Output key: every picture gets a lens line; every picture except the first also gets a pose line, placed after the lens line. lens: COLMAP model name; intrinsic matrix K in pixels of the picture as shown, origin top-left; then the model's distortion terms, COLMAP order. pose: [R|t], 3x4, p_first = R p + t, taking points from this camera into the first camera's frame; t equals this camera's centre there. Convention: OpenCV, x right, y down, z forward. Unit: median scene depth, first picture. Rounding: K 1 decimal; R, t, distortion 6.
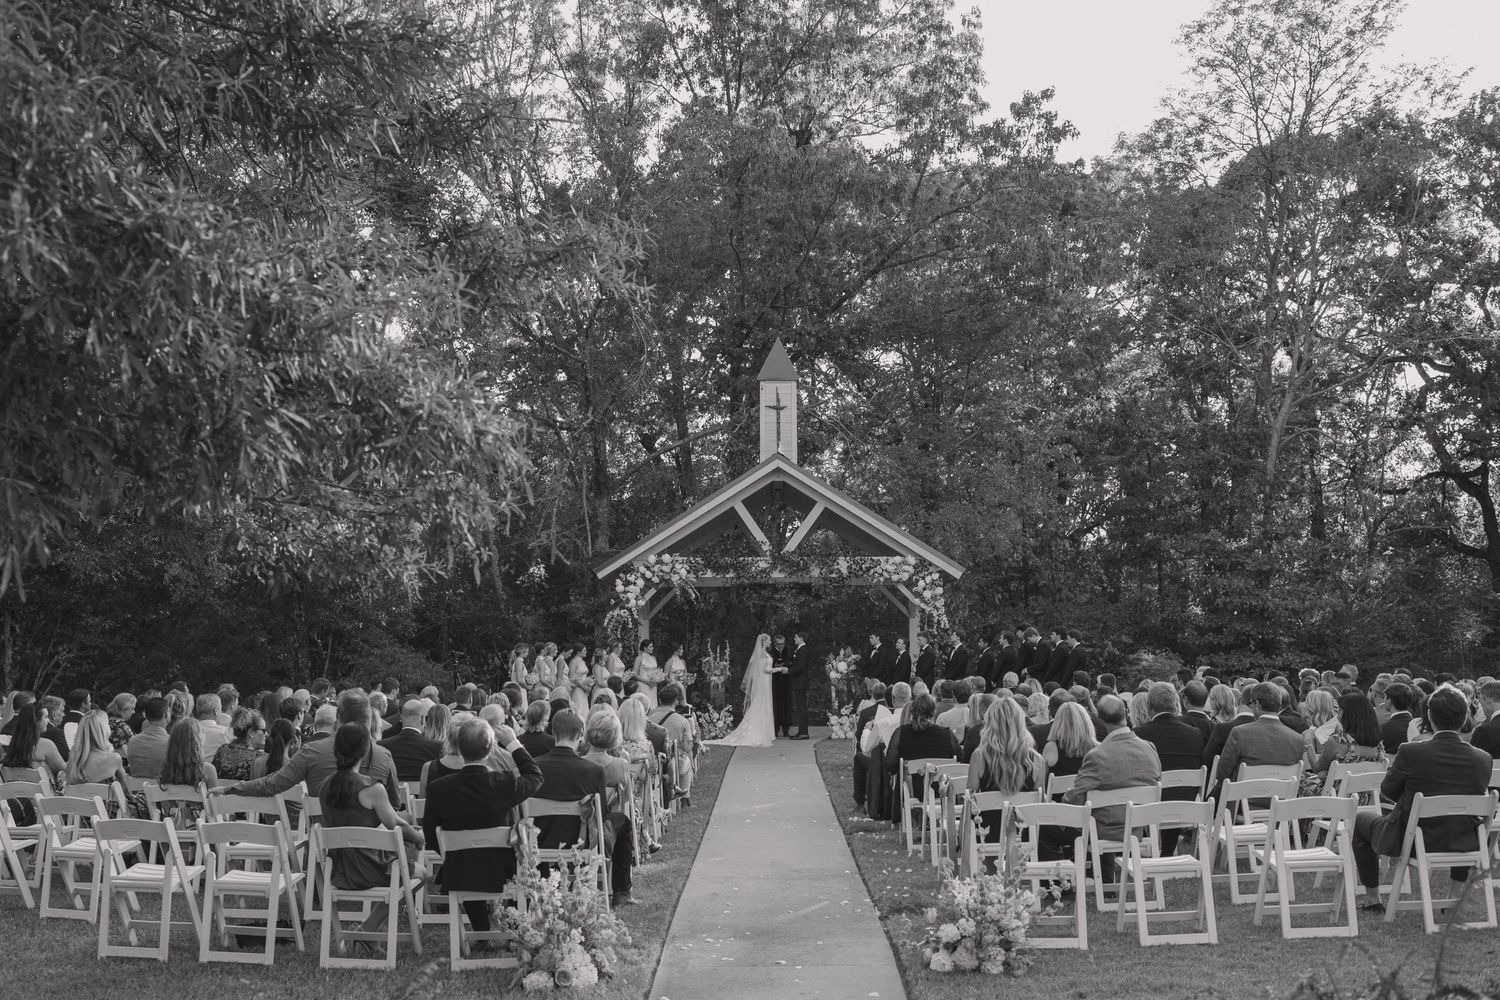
lens RADIAL K [[1649.8, 0, 739.1], [0, 1649.8, 498.8], [0, 0, 1]] dist [0.079418, -0.003009]
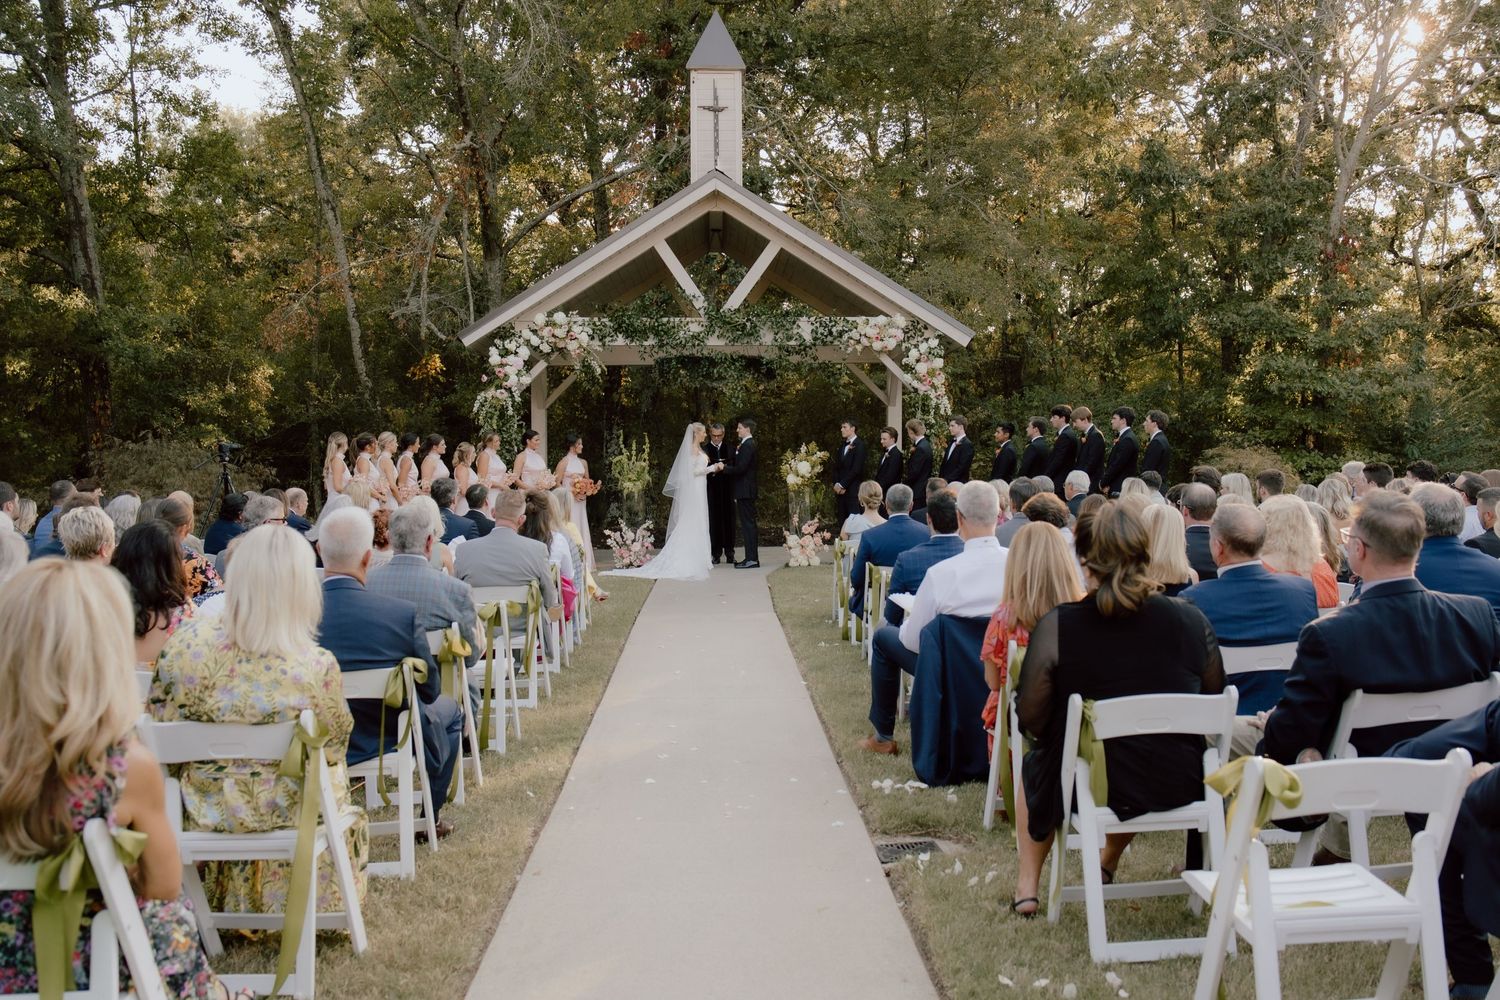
lens RADIAL K [[1649.8, 0, 739.1], [0, 1649.8, 498.8], [0, 0, 1]] dist [0.079418, -0.003009]
pose [[0.999310, -0.002582, 0.037051, 0.006854], [-0.001640, 0.993542, 0.113450, 0.032466], [-0.037104, -0.113433, 0.992853, 0.276027]]
